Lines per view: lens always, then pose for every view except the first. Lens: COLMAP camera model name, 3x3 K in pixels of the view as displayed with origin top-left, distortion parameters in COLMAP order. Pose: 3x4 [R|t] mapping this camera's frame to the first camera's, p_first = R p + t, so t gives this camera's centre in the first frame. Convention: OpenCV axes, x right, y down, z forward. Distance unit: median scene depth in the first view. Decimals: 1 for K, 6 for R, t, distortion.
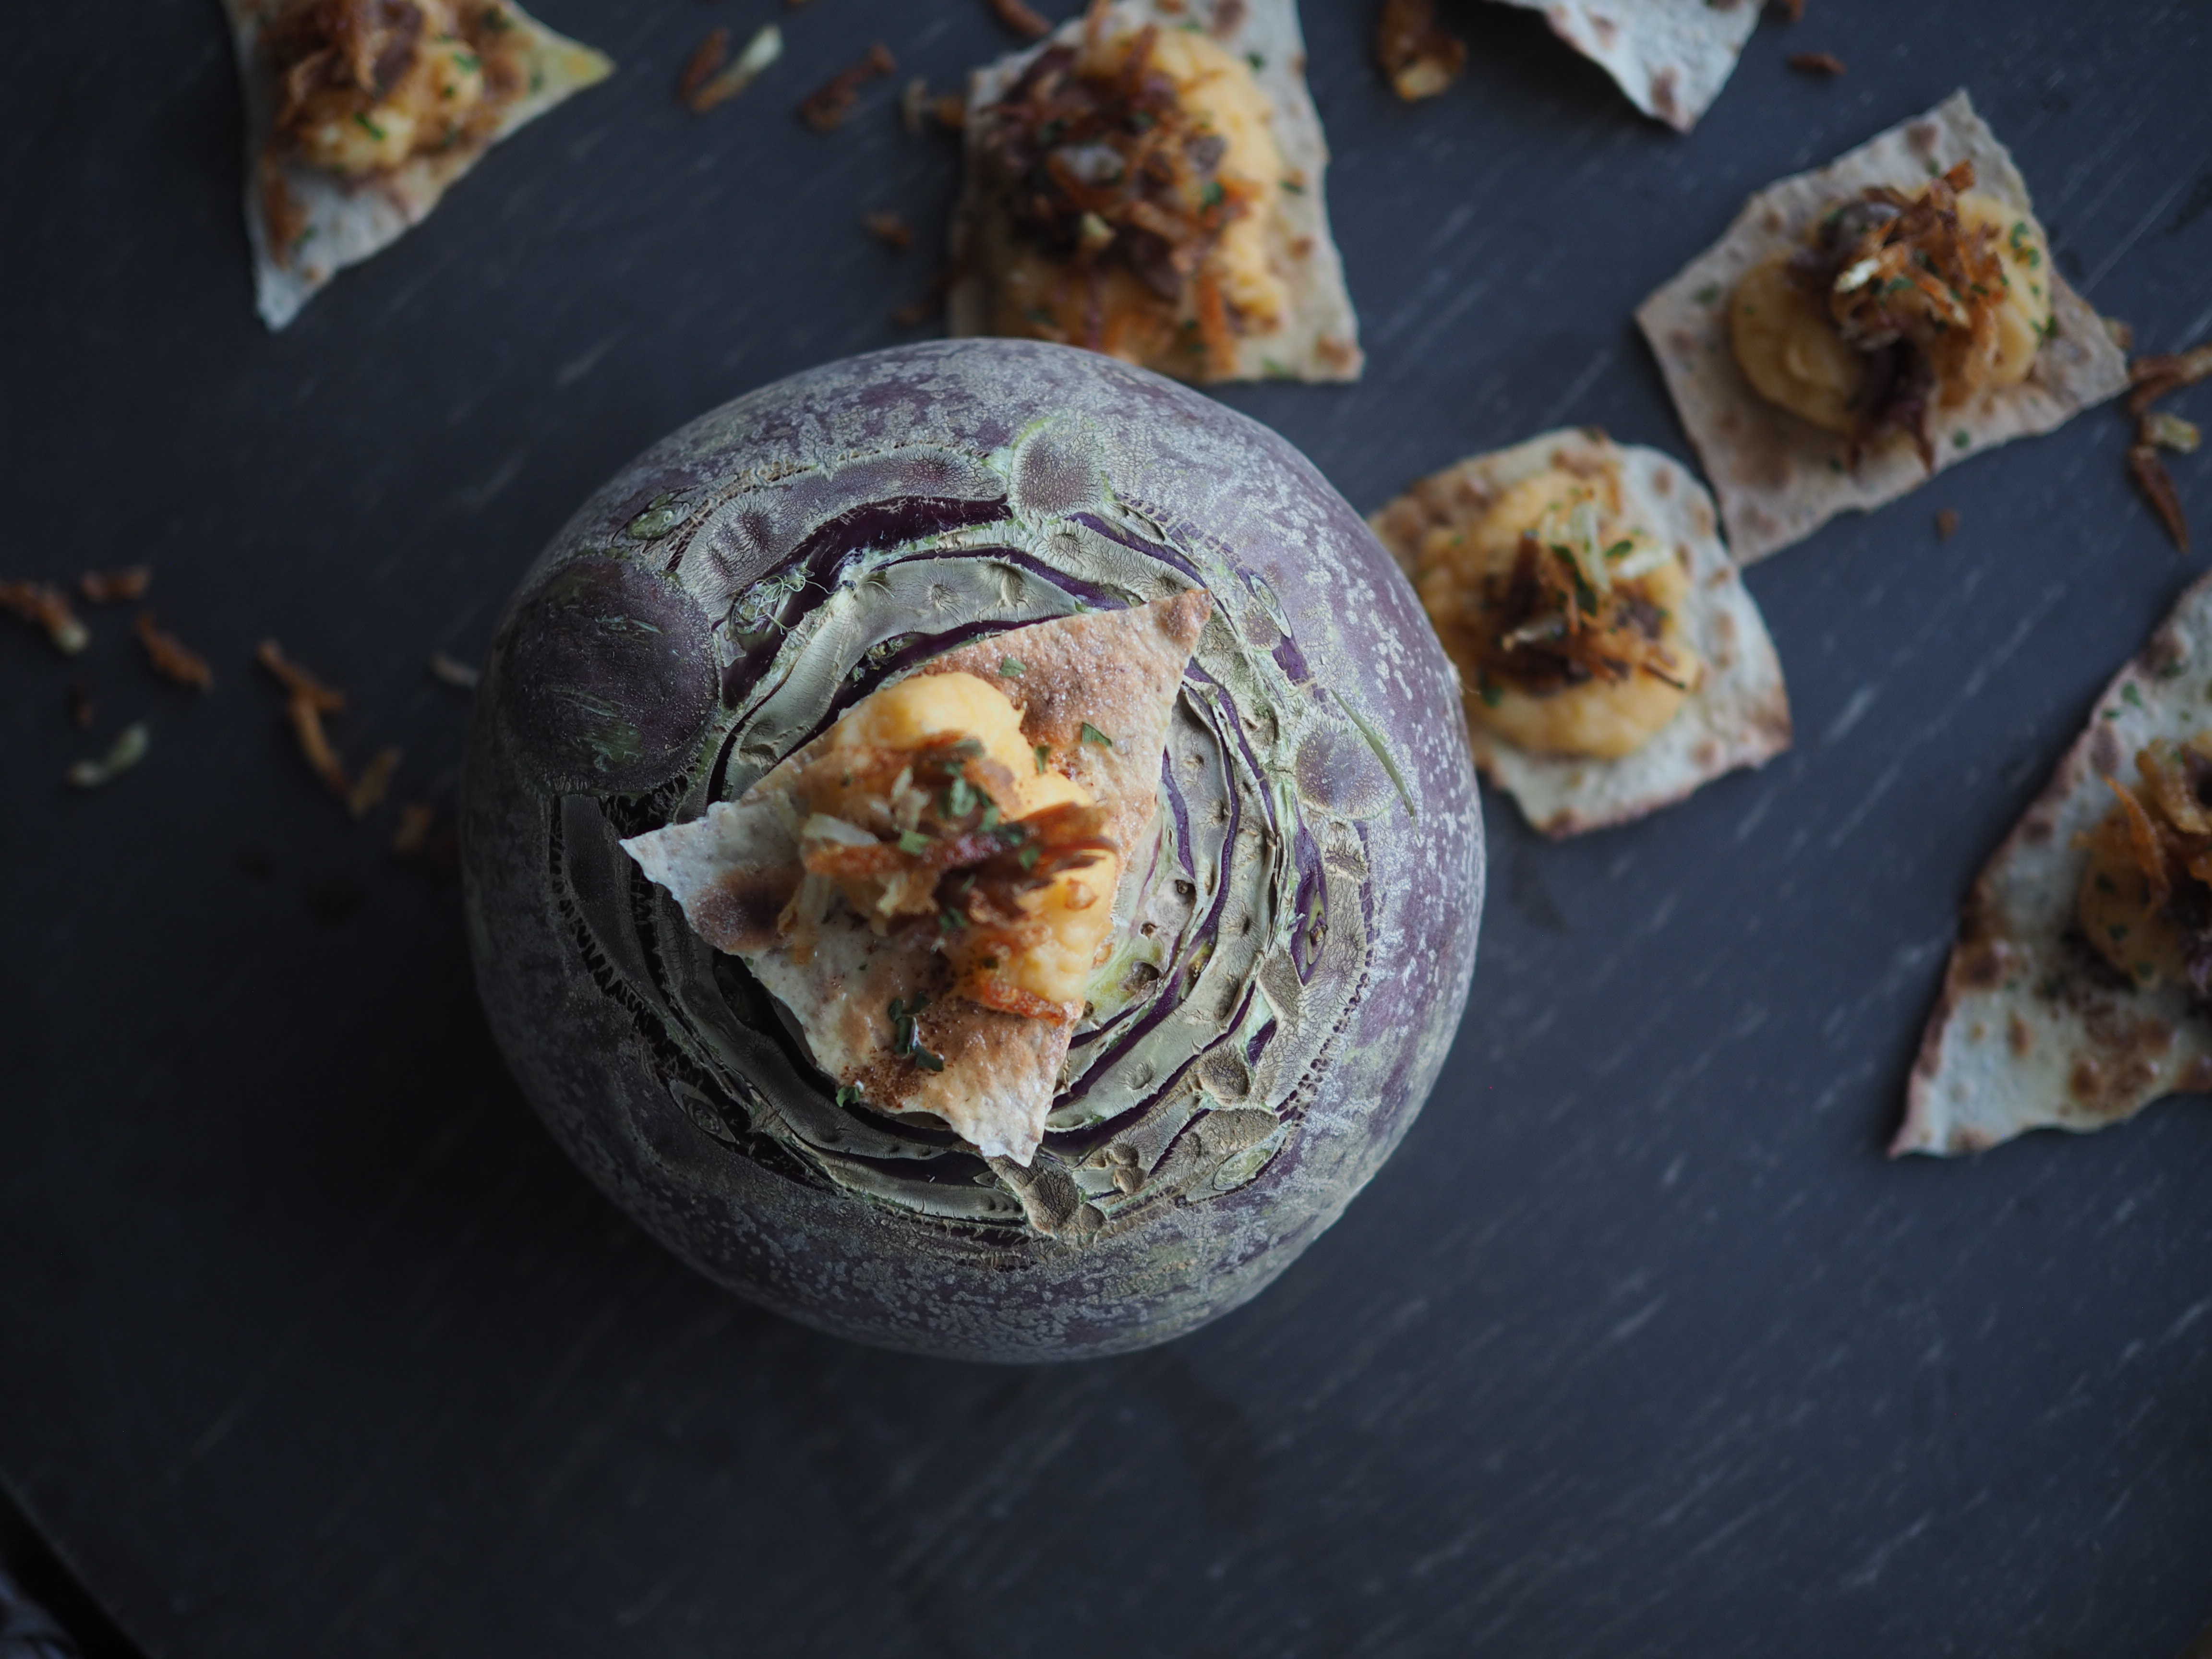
lens RADIAL K [[3112.0, 0, 1106.0], [0, 3112.0, 829.5], [0, 0, 1]] dist [-0.083047, 0.039939]
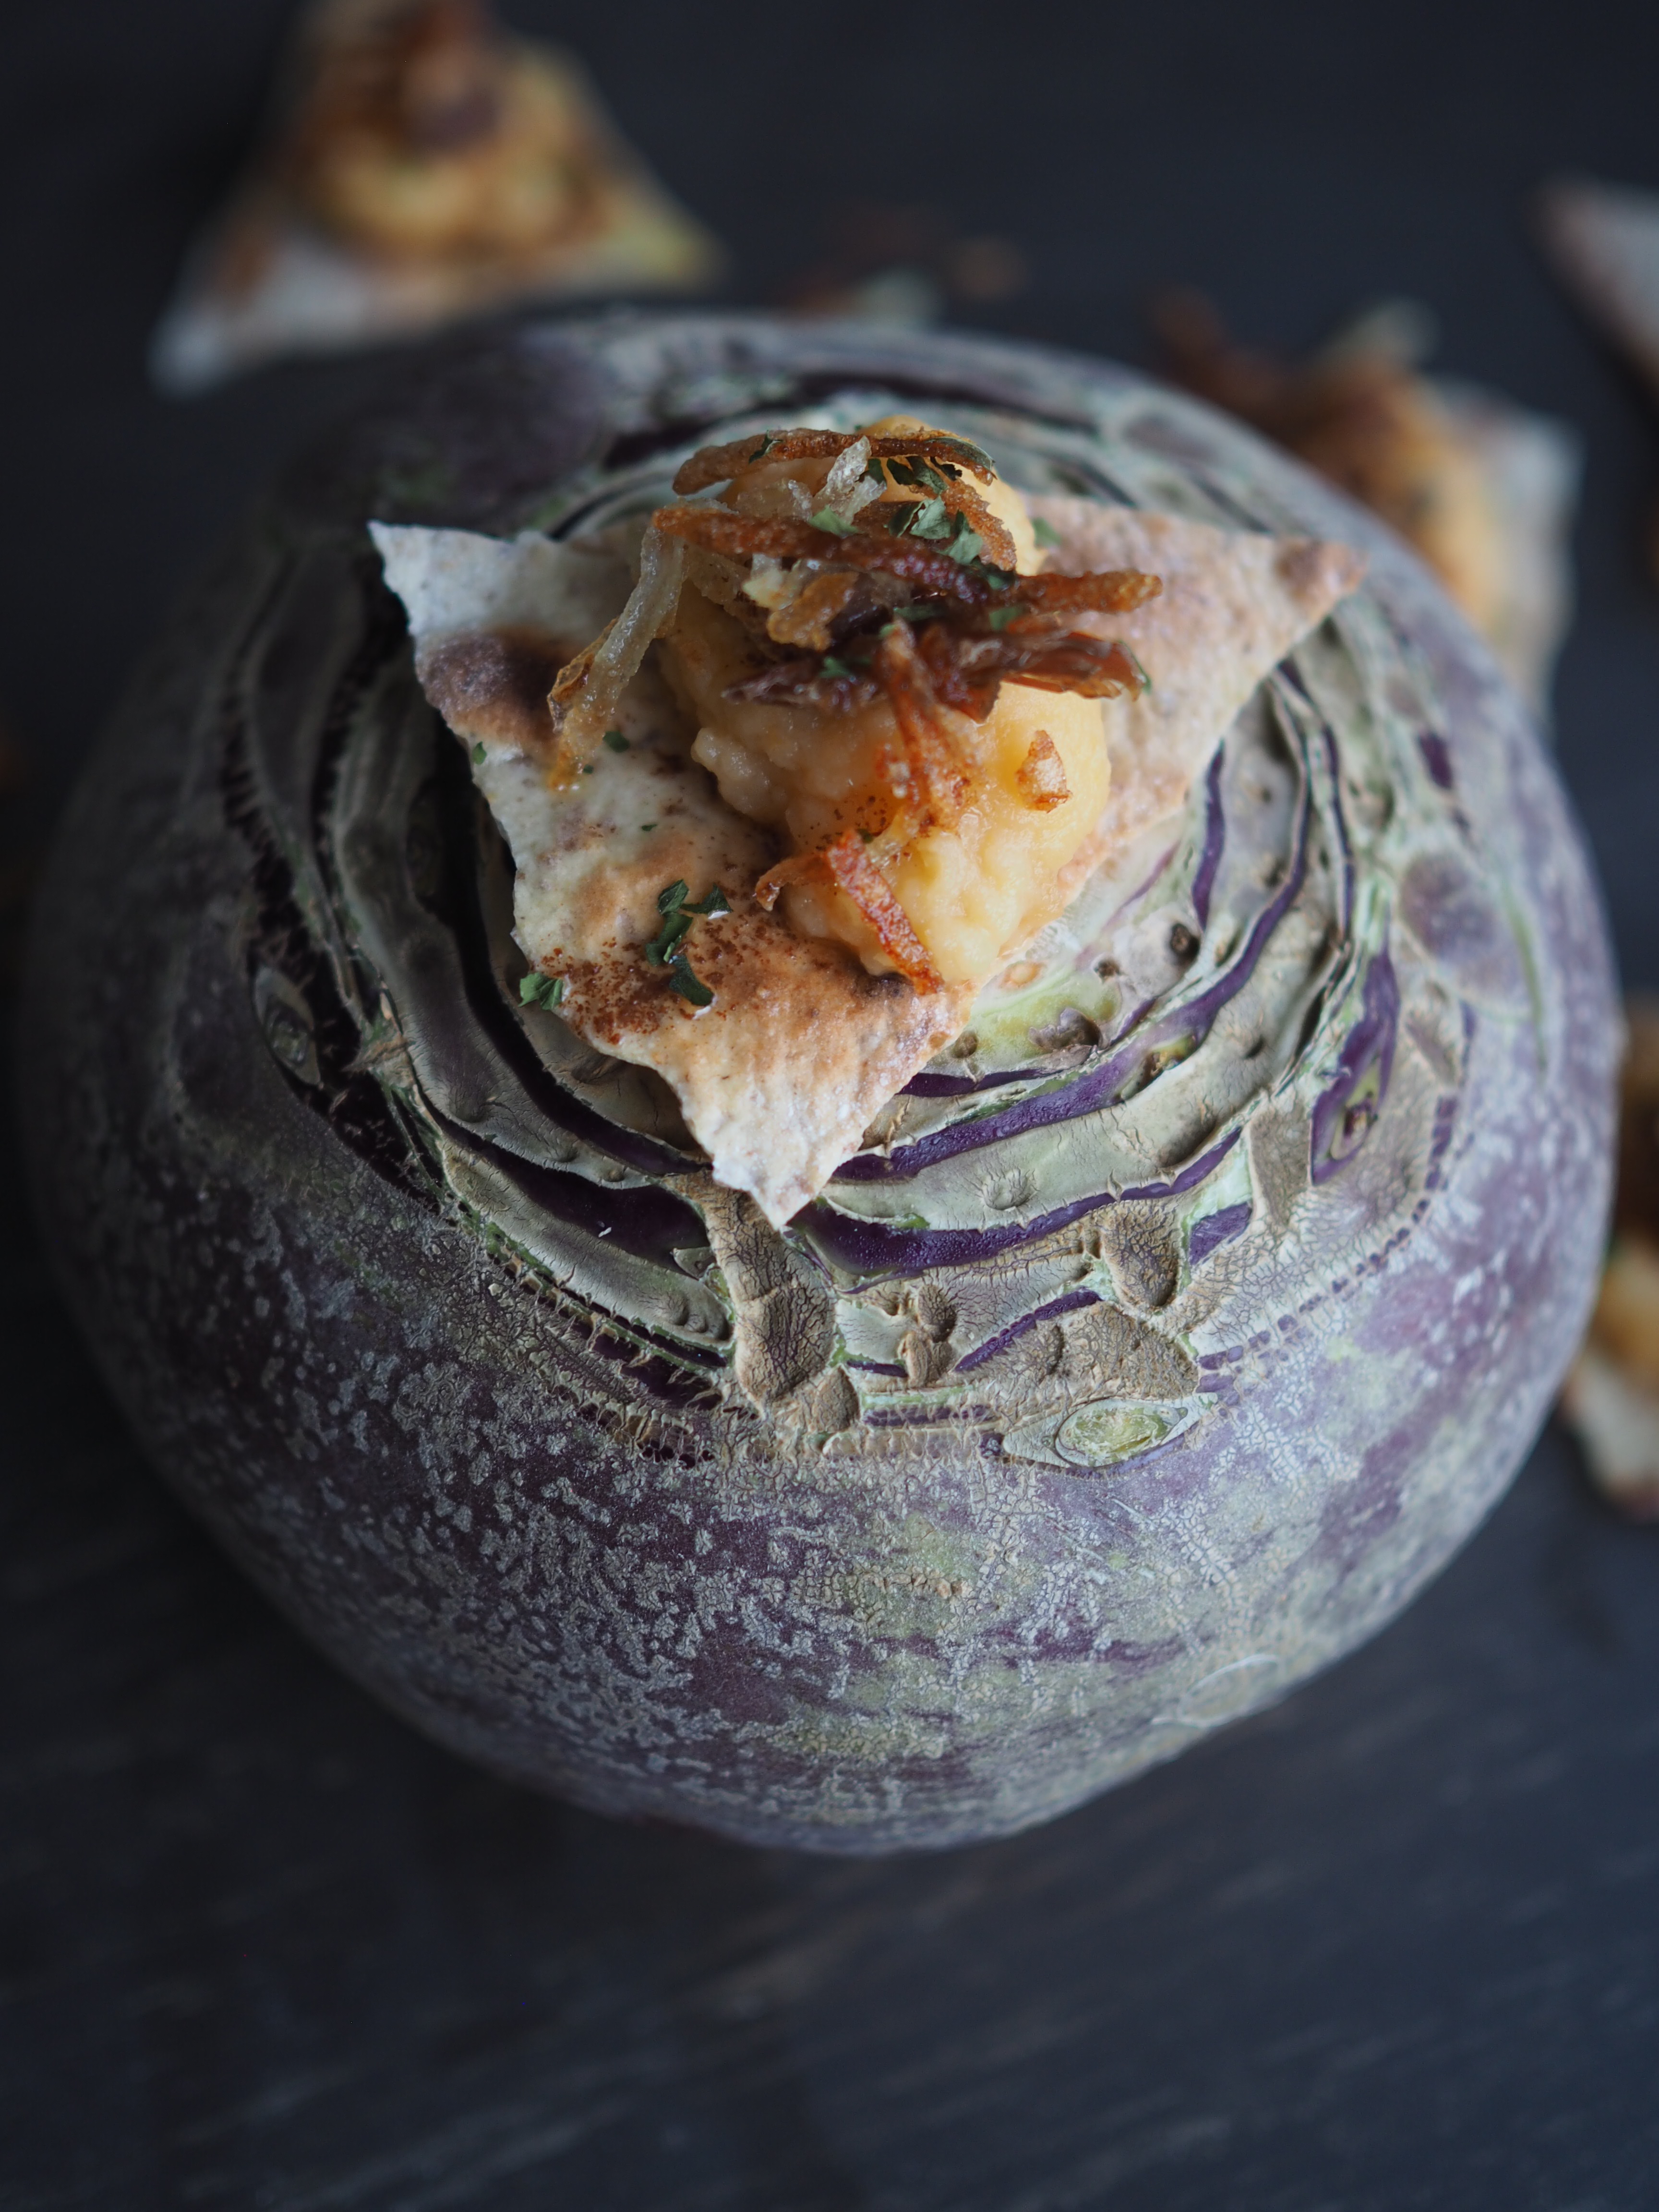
lens RADIAL K [[3112.0, 0, 829.5], [0, 3112.0, 1106.0], [0, 0, 1]] dist [-0.083047, 0.039939]
pose [[0.933181, 0.340235, -0.115817, 0.041348], [-0.354410, 0.817571, -0.453841, 0.339102], [-0.059724, 0.464563, 0.883524, 0.477460]]
